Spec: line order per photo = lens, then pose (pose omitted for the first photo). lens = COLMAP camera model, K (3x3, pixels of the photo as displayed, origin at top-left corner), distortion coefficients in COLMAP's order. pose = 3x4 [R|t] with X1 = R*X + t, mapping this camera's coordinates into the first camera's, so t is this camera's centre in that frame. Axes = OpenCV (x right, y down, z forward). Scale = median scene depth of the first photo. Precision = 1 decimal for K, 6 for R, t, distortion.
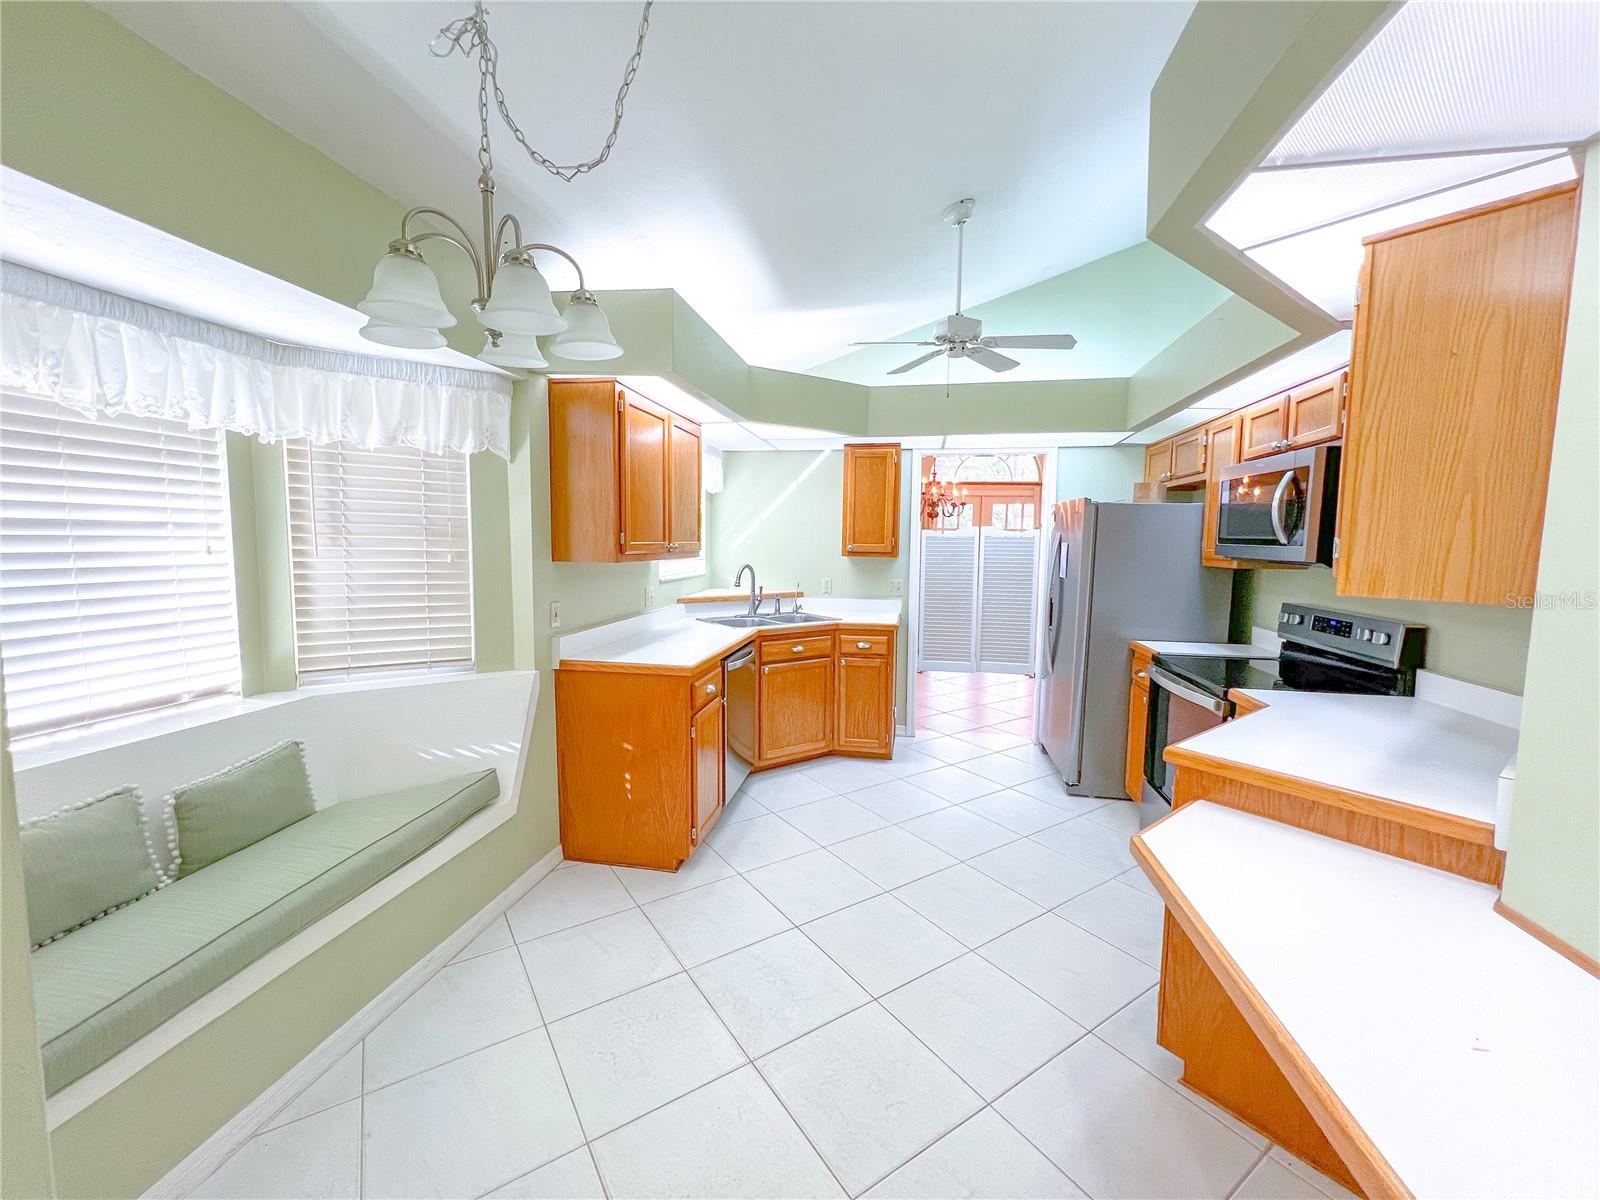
lens RADIAL K [[640.8, 0, 802.0], [0, 640.8, 599.7], [0, 0, 1]] dist [-0.003067, -0.000449]
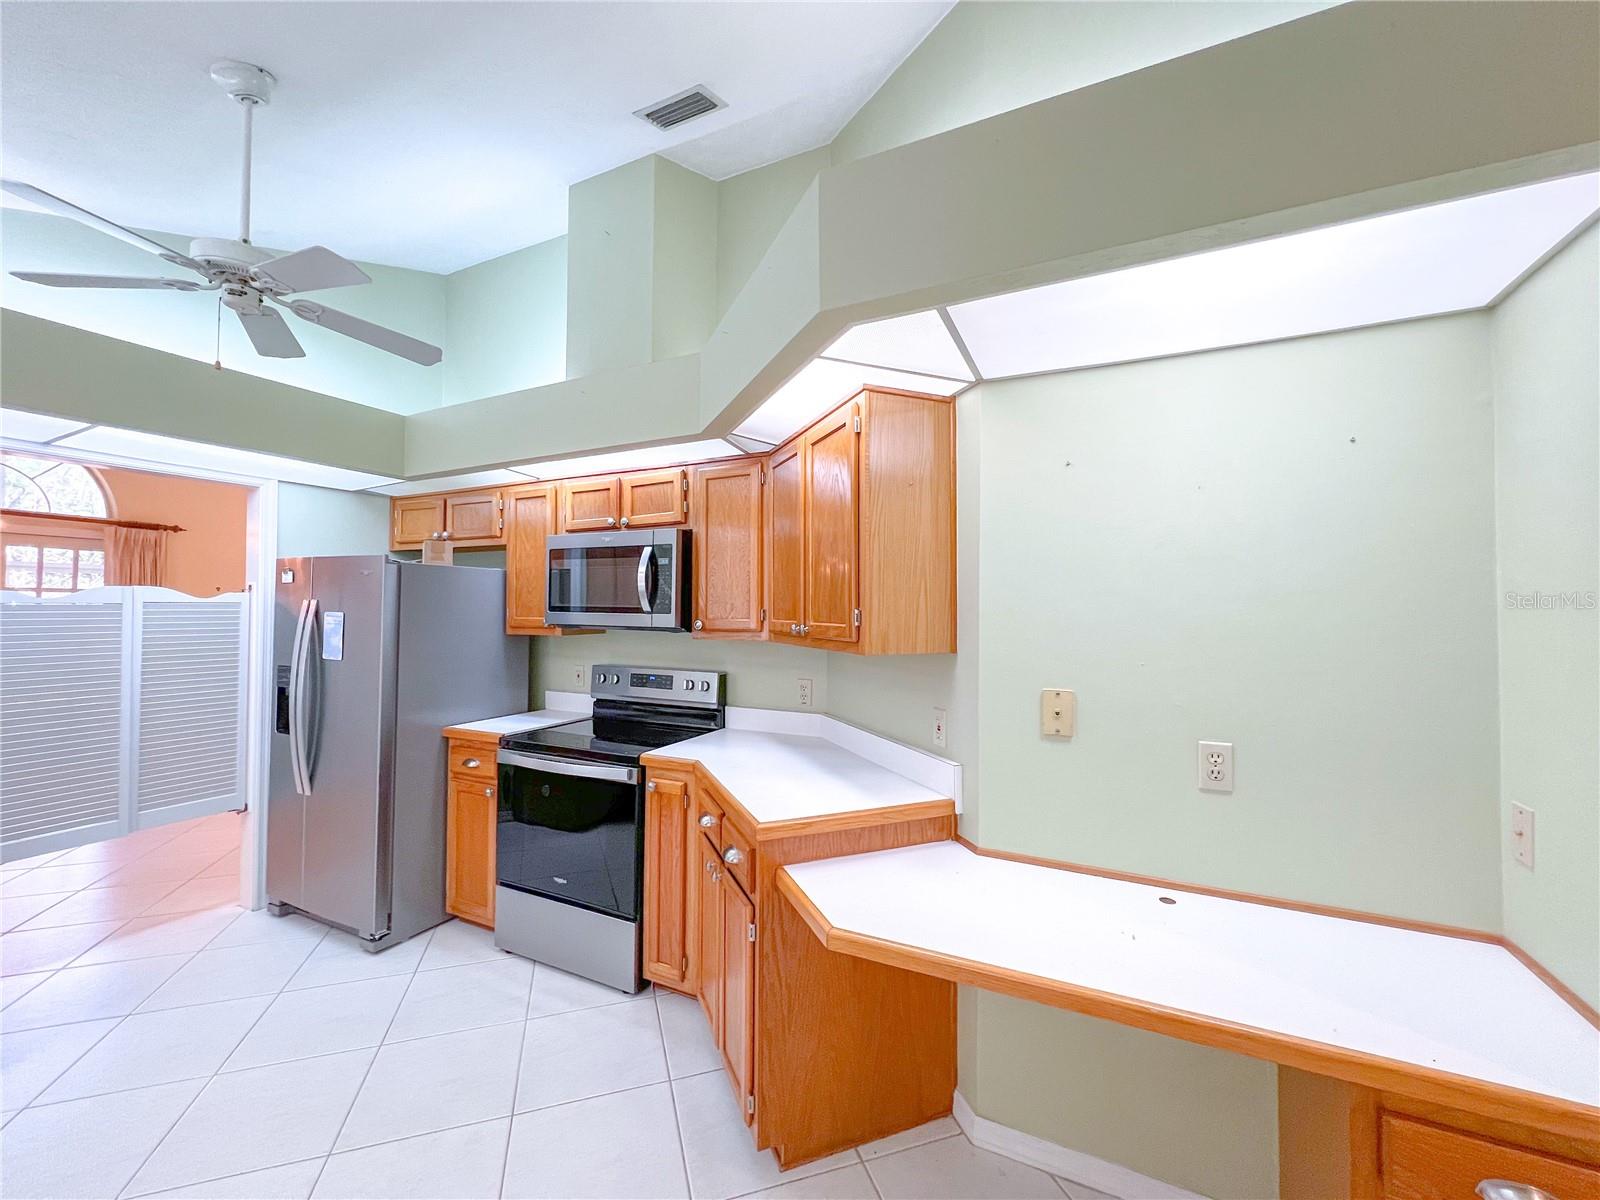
lens RADIAL K [[637.8, 0, 799.8], [0, 637.8, 598.4], [0, 0, 1]] dist [-0.001899, -0.000364]
pose [[0.275495, 0.005391, 0.961287, -0.280534], [0.090023, 0.995445, -0.031382, -0.062696], [-0.957078, 0.095183, 0.273755, 0.535221]]
